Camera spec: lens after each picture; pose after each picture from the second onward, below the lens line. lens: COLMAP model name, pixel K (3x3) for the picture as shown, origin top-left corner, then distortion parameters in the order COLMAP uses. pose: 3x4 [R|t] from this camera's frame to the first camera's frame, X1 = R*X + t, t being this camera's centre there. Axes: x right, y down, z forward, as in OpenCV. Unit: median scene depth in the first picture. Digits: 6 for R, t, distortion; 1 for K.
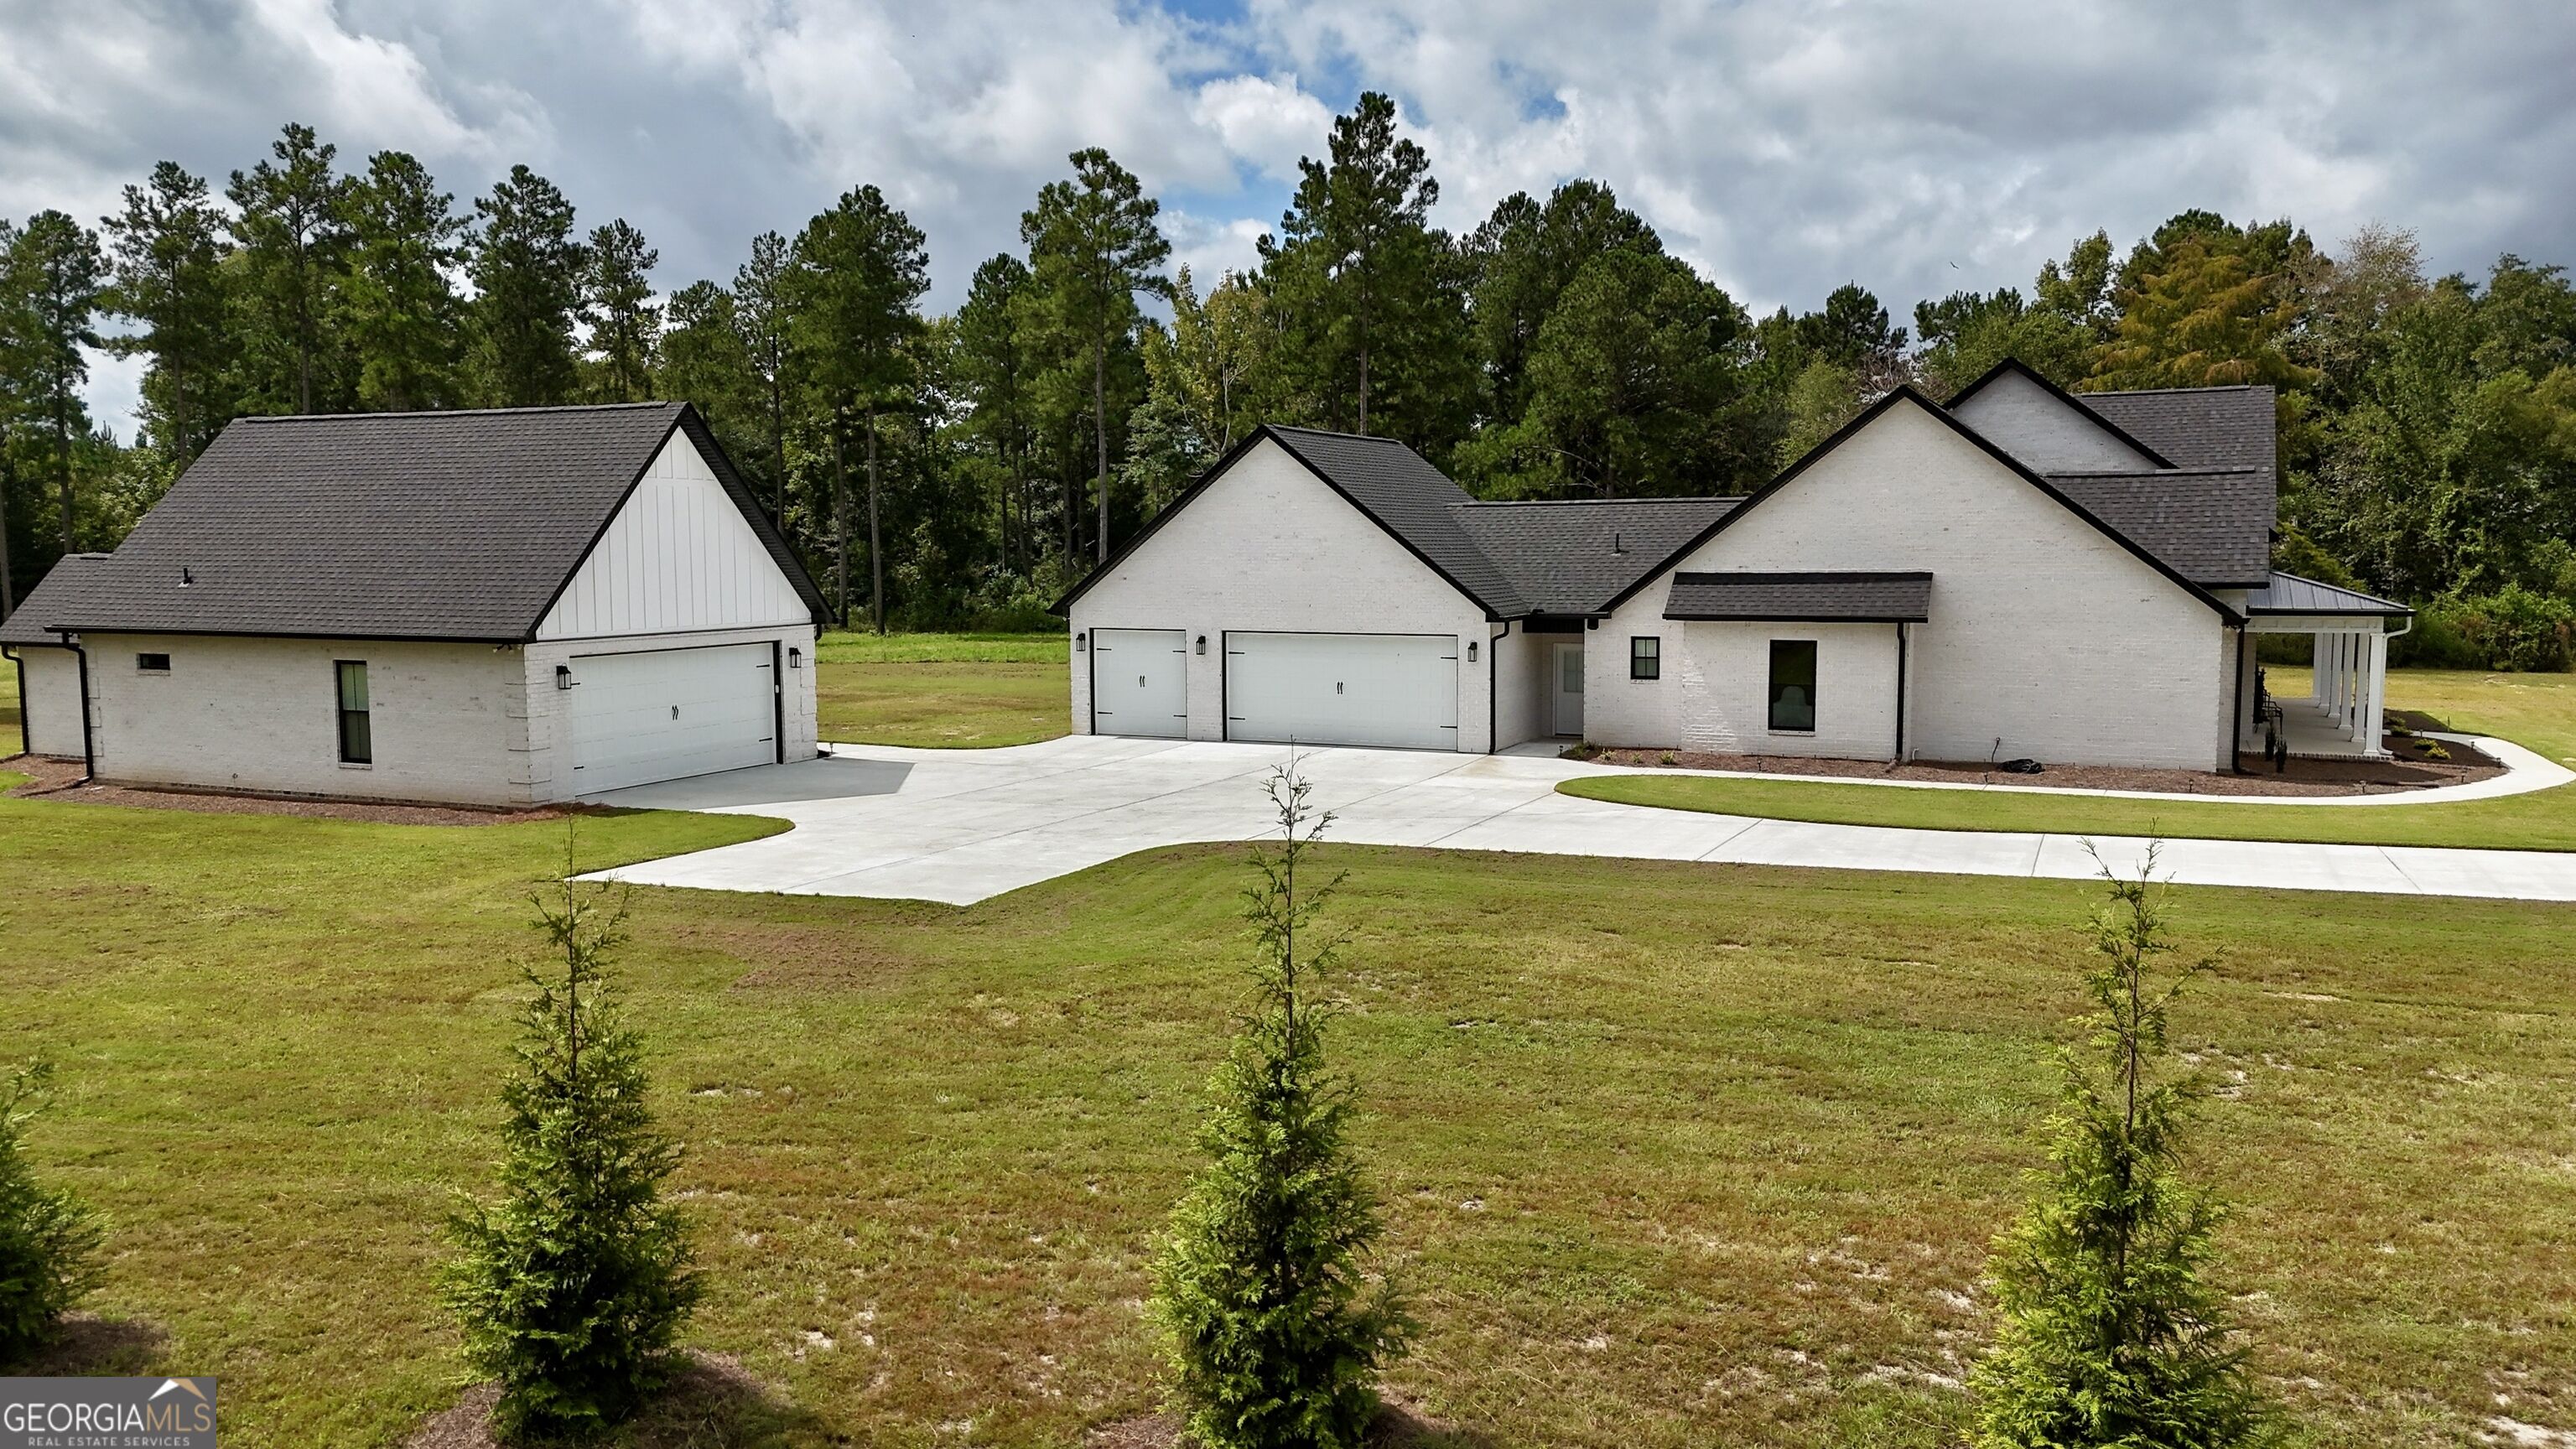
lens RADIAL K [[1902.3, 0, 1280.0], [0, 1902.3, 726.7], [0, 0, 1]] dist [0.074597, -0.074386]
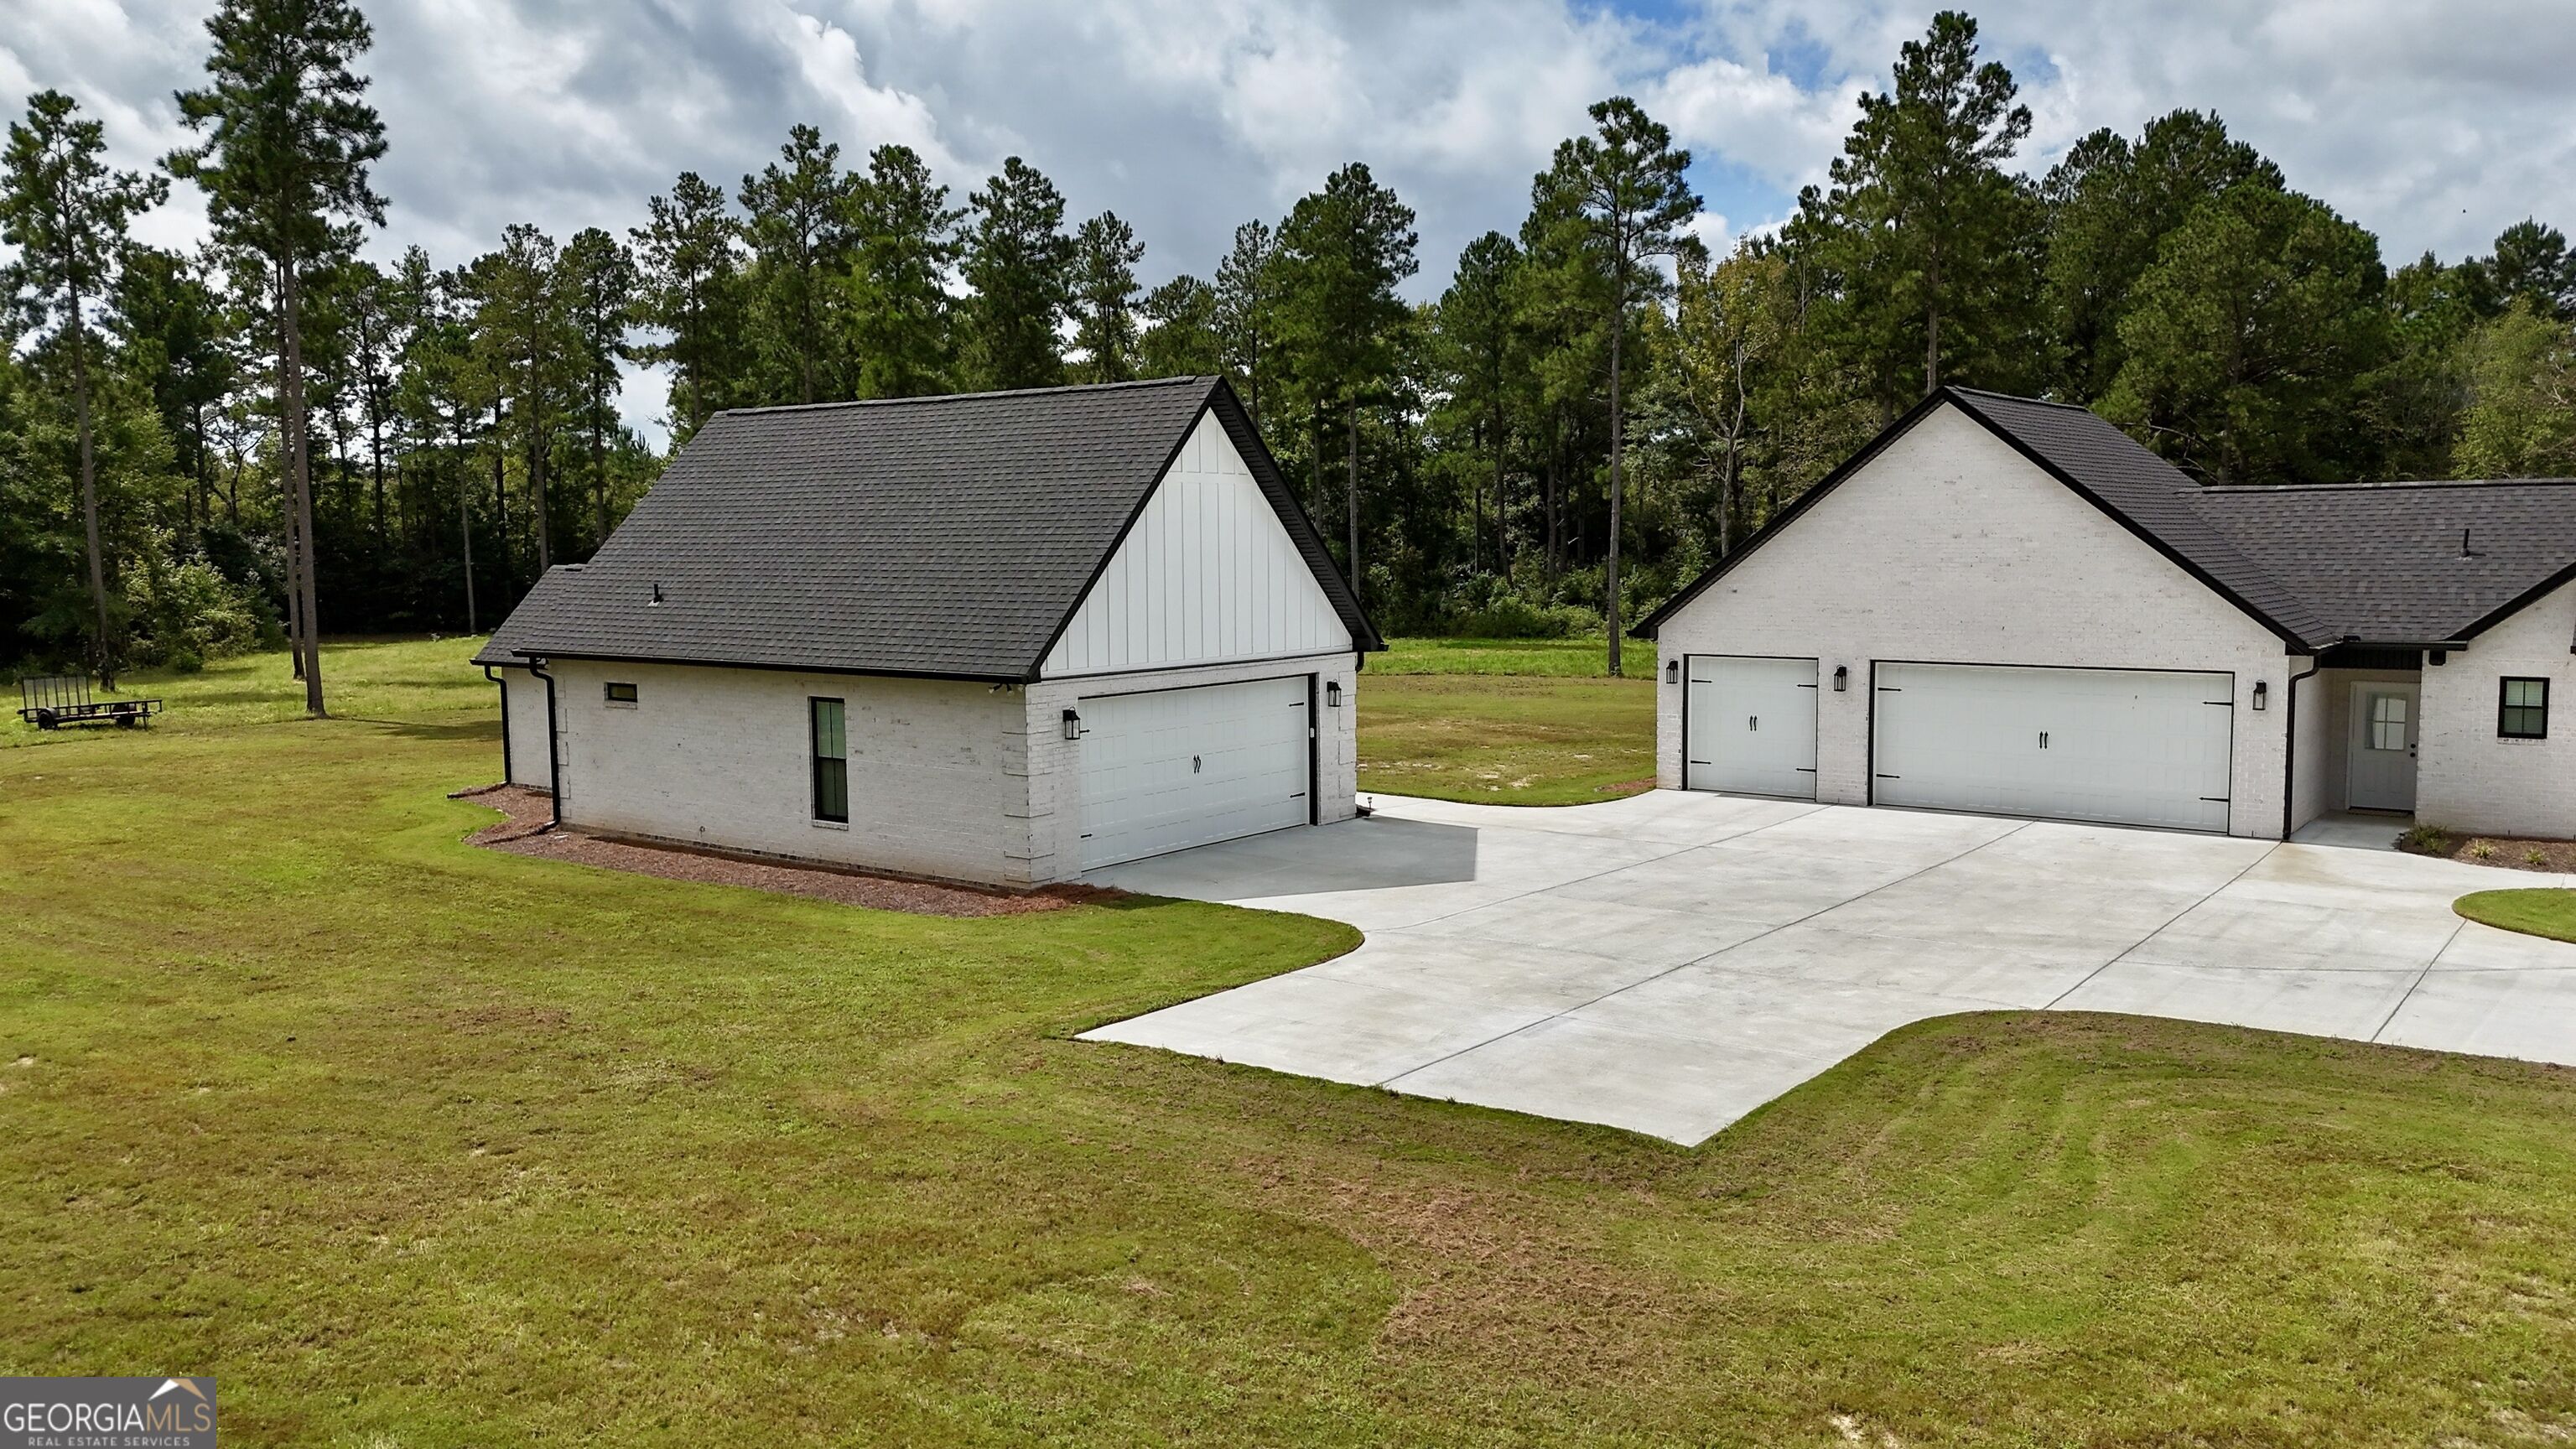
lens RADIAL K [[1902.3, 0, 1290.1], [0, 1902.3, 742.3], [0, 0, 1]] dist [0.074597, -0.074386]
pose [[0.974750, 0.019030, -0.222487, -0.041777], [-0.016781, 0.999787, 0.011998, -0.011165], [0.222668, -0.007961, 0.974862, 0.096769]]
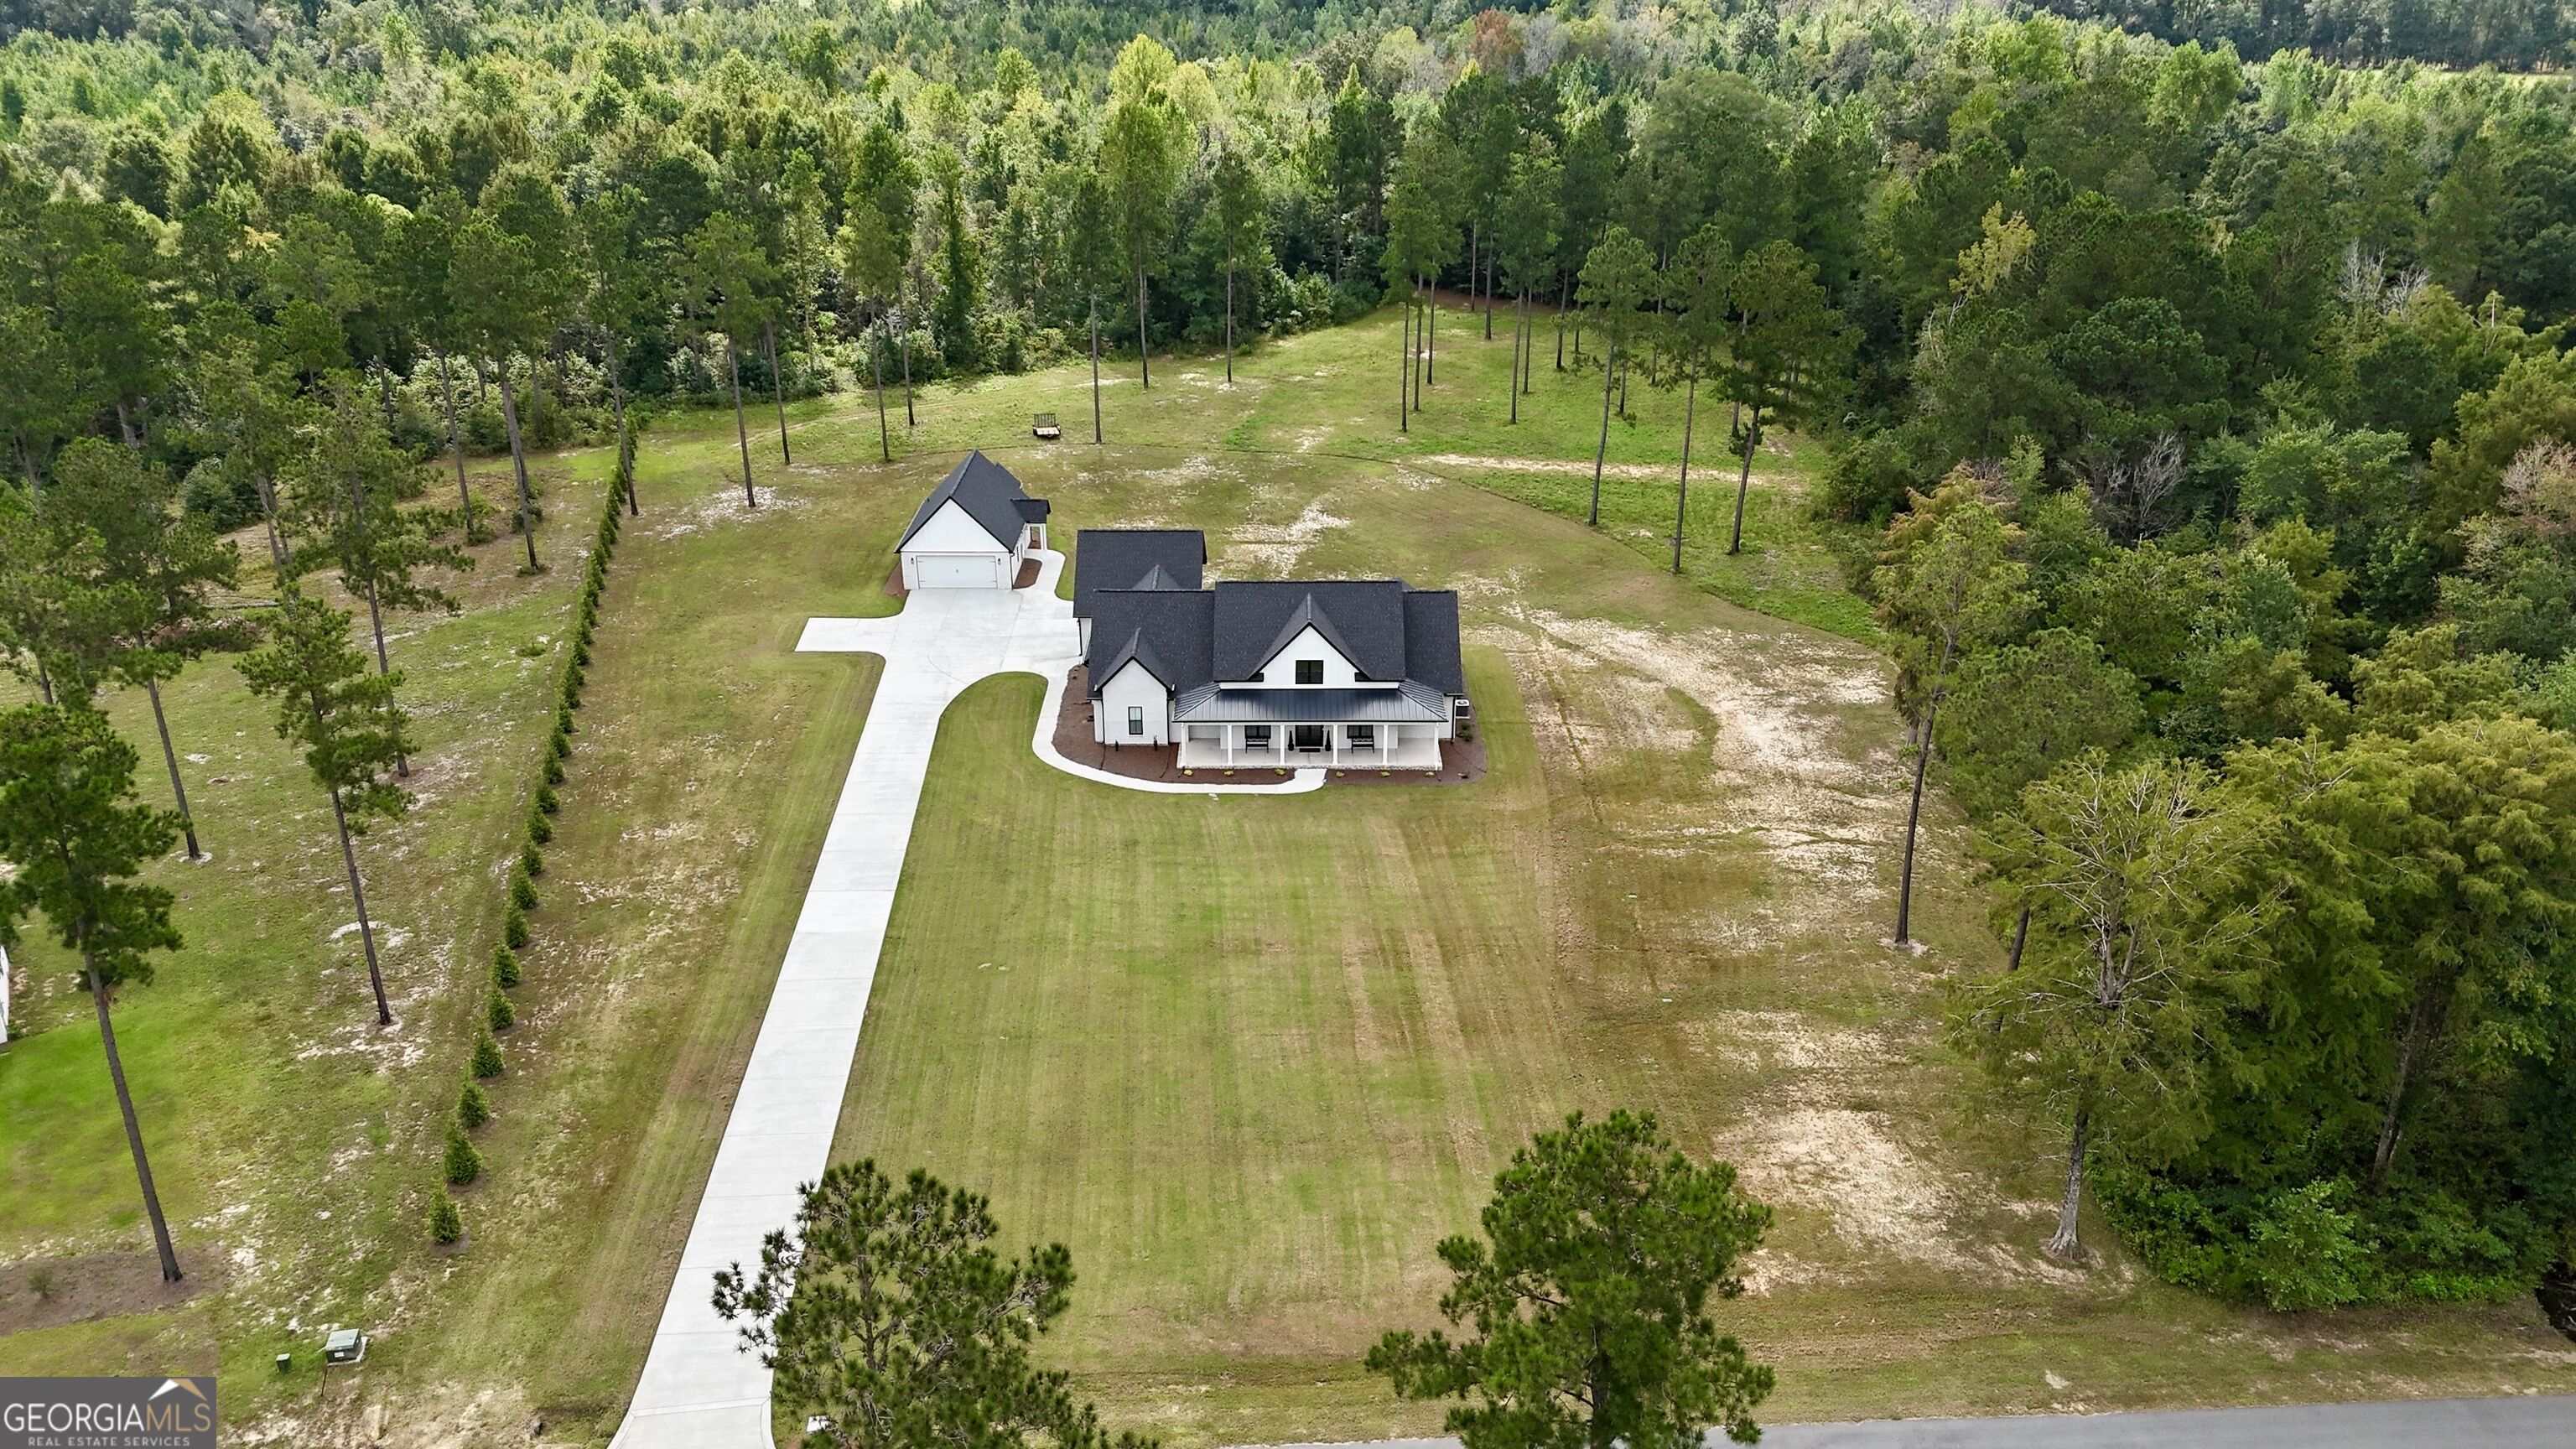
lens RADIAL K [[1902.3, 0, 1248.7], [0, 1902.3, 729.3], [0, 0, 1]] dist [0.074597, -0.074386]
pose [[0.413161, 0.368092, -0.832950, 1.318870], [-0.083250, 0.926106, 0.367964, -0.478568], [0.906845, -0.082685, 0.413274, -0.025944]]
